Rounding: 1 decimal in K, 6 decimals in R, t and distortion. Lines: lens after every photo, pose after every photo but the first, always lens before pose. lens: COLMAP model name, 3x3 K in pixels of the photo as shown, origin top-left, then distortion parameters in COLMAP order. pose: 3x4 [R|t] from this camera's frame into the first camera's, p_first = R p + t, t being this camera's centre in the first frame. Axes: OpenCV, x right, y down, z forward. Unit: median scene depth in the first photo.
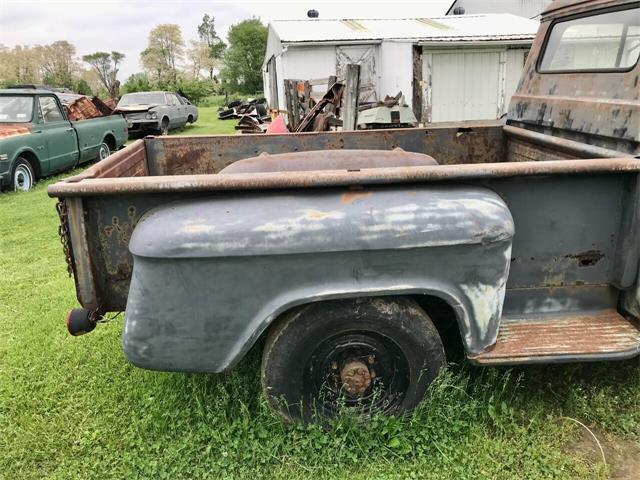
lens RADIAL K [[521.4, 0, 320.0], [0, 521.4, 240.0], [0, 0, 1]] dist [0.004819, -0.003726]
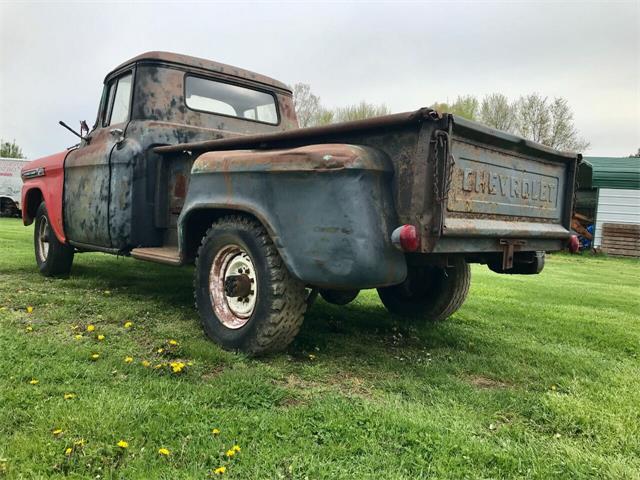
lens RADIAL K [[530.0, 0, 320.0], [0, 530.0, 229.3], [0, 0, 1]] dist [0.008492, -0.009779]
pose [[-0.624276, -0.021905, 0.780896, -1.092006], [0.211486, 0.957542, 0.195929, -0.313387], [-0.752033, 0.287462, -0.593138, 2.220208]]
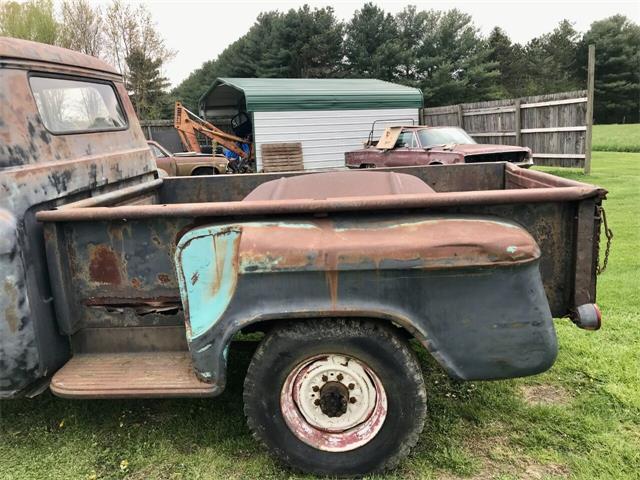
lens RADIAL K [[530.0, 0, 320.0], [0, 530.0, 229.3], [0, 0, 1]] dist [0.008492, -0.009779]
pose [[-0.983849, 0.043356, 0.173672, -0.160975], [0.123429, 0.866998, 0.482784, -0.736575], [-0.129641, 0.496423, -0.858346, 2.359037]]
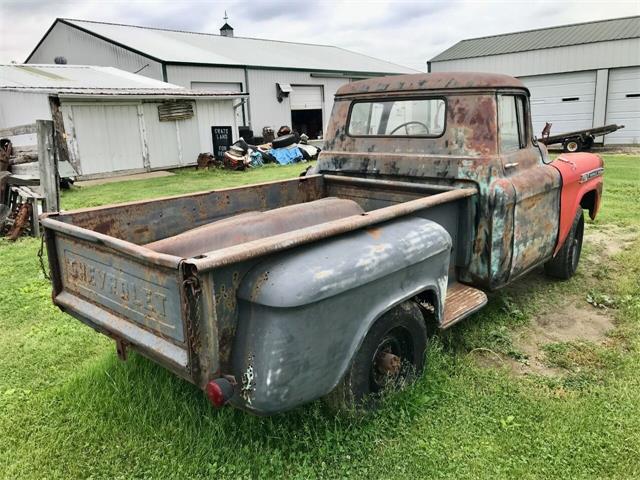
lens RADIAL K [[523.2, 0, 320.3], [0, 523.2, 237.0], [0, 0, 1]] dist [0.066474, -0.113918]
pose [[0.725832, -0.148280, 0.671700, -0.866984], [0.209184, 0.977823, -0.010185, -0.078980], [-0.655293, 0.147901, 0.740753, 0.058995]]
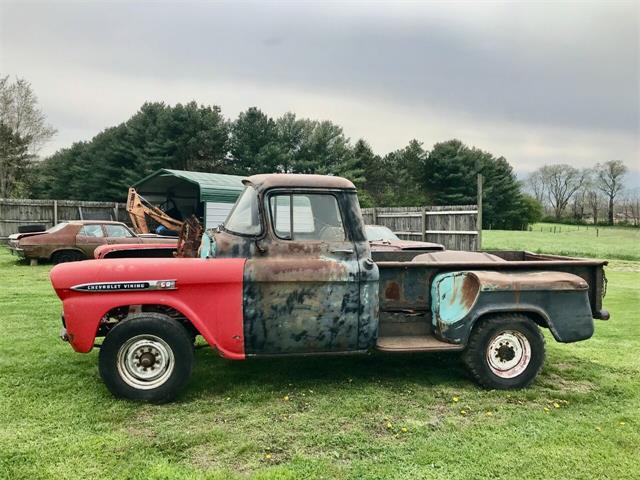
lens RADIAL K [[523.2, 0, 320.3], [0, 523.2, 237.0], [0, 0, 1]] dist [0.066474, -0.113918]
pose [[-0.994787, 0.017436, -0.100471, 0.963583], [-0.019578, 0.934287, 0.355984, -1.174901], [0.100076, 0.356096, -0.929075, 3.419319]]
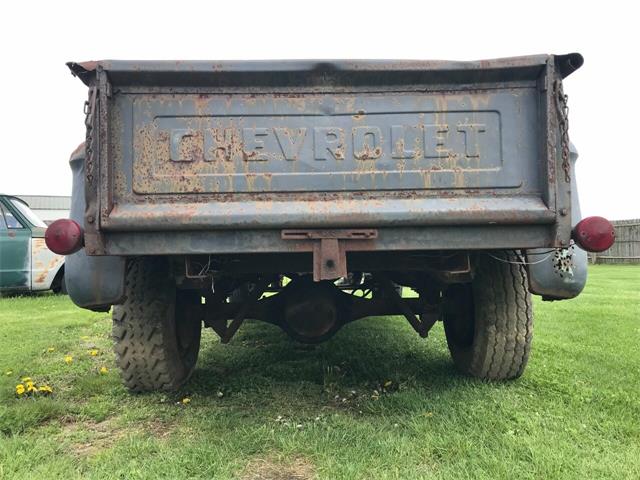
lens RADIAL K [[523.2, 0, 320.3], [0, 523.2, 237.0], [0, 0, 1]] dist [0.066474, -0.113918]
pose [[0.069830, 0.080250, 0.994326, -1.128241], [0.329253, 0.939047, -0.098912, 0.094475], [-0.941656, 0.334292, 0.039151, 1.215851]]
